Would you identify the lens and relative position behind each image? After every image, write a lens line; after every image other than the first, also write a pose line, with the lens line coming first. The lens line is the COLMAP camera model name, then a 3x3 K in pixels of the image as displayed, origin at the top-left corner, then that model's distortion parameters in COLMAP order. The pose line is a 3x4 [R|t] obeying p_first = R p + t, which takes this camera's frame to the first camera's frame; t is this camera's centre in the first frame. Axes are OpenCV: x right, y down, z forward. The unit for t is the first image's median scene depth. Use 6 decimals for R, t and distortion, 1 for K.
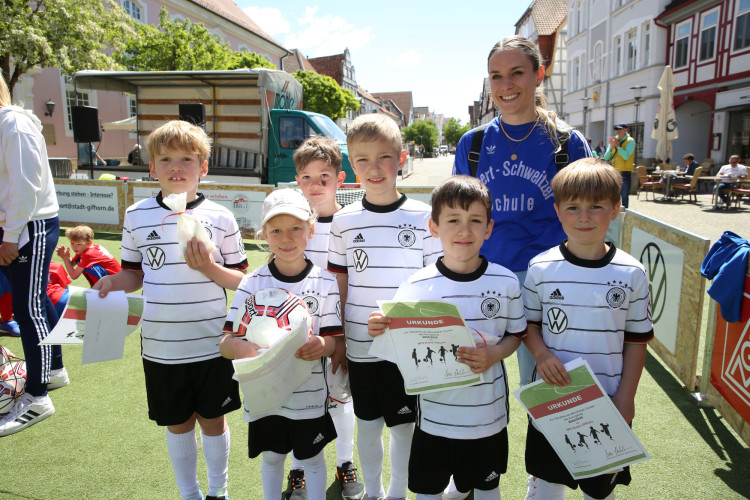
lens RADIAL K [[511.2, 0, 364.6], [0, 511.2, 242.9], [0, 0, 1]] dist [-0.109927, 0.076750]
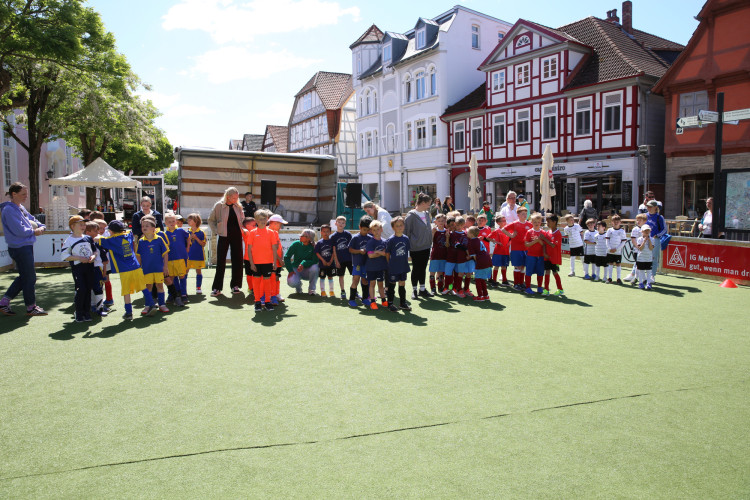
lens RADIAL K [[511.2, 0, 369.9], [0, 511.2, 247.5], [0, 0, 1]] dist [-0.109927, 0.076750]
pose [[0.845936, -0.043660, 0.531494, -0.462174], [0.088275, 0.994358, -0.058818, 0.015579], [-0.525928, 0.096674, 0.845017, -0.167518]]
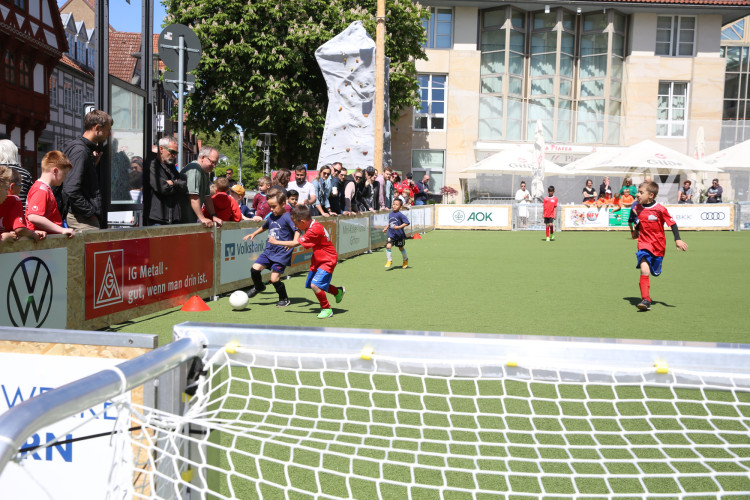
lens RADIAL K [[775.4, 0, 371.3], [0, 775.4, 245.3], [0, 0, 1]] dist [0.034033, 0.000000]
pose [[-0.998863, -0.008828, -0.046840, -0.014676], [-0.019527, 0.972239, 0.233174, -0.067474], [0.043482, 0.233824, -0.971306, 0.408450]]
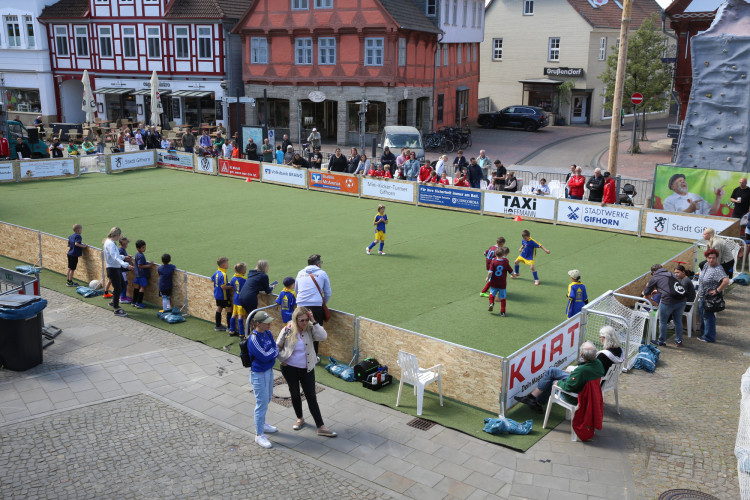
lens RADIAL K [[775.4, 0, 371.7], [0, 775.4, 244.4], [0, 0, 1]] dist [0.034033, 0.000000]
pose [[0.393536, -0.196590, 0.898044, -1.291507], [0.138506, 0.978396, 0.153485, -0.025625], [-0.908816, 0.063983, 0.412262, -0.839446]]
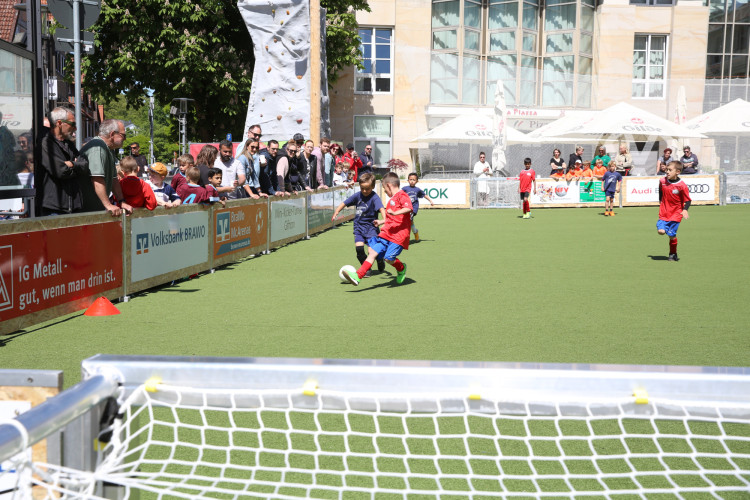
lens RADIAL K [[900.5, 0, 369.1], [0, 900.5, 246.1], [0, 0, 1]] dist [0.070424, 0.000000]
pose [[-0.993471, 0.011211, -0.113529, -0.014269], [-0.018069, 0.967133, 0.253628, -0.070784], [0.112641, 0.254024, -0.960616, 0.408624]]
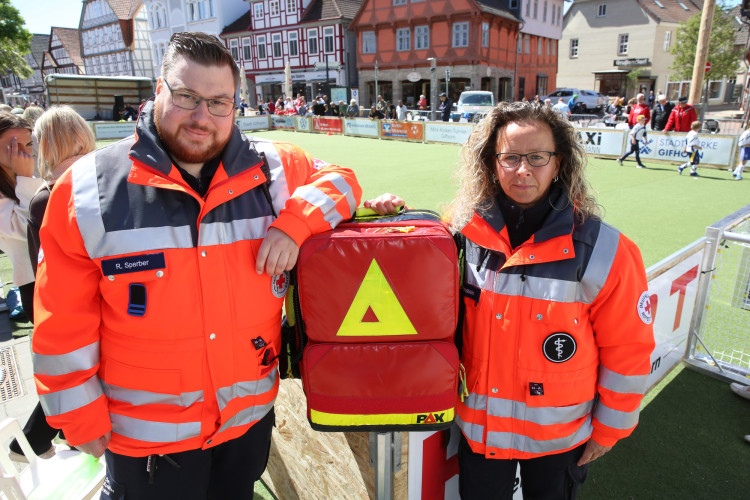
lens RADIAL K [[511.2, 0, 371.3], [0, 511.2, 245.9], [0, 0, 1]] dist [-0.109927, 0.076750]
pose [[0.587229, -0.235139, 0.774514, -0.860494], [0.149221, 0.971922, 0.181934, 0.103277], [-0.795547, 0.008737, 0.605829, -0.744054]]
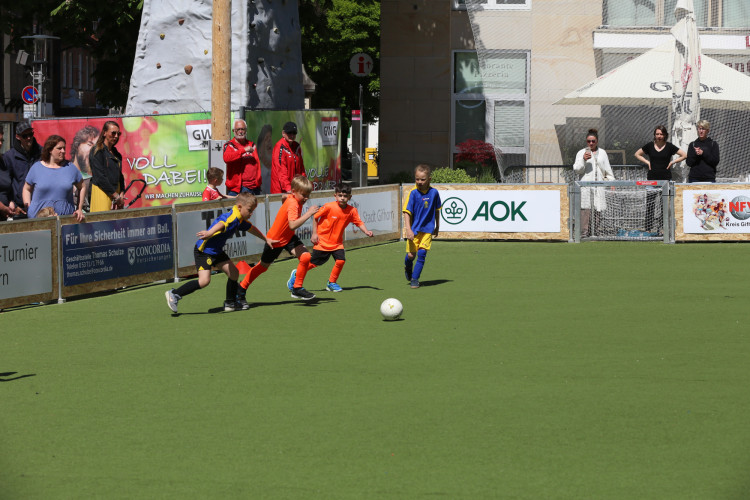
lens RADIAL K [[1868.0, 0, 369.1], [0, 1868.0, 253.0], [0, 0, 1]] dist [-0.146534, 0.000000]
pose [[-0.995769, -0.001083, 0.091887, -0.284726], [0.020206, 0.972877, 0.230441, -0.104804], [-0.089644, 0.231322, -0.968738, 0.498182]]
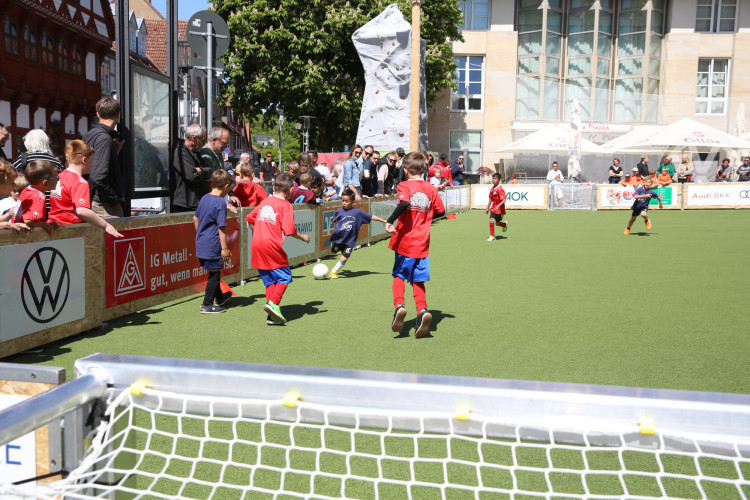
lens RADIAL K [[747.9, 0, 371.0], [0, 747.9, 244.7], [0, 0, 1]] dist [0.031870, 0.000000]
pose [[-0.999942, -0.004104, 0.010006, -0.024808], [-0.001343, 0.965176, 0.261599, -0.067580], [-0.010731, 0.261570, -0.965125, 0.392970]]
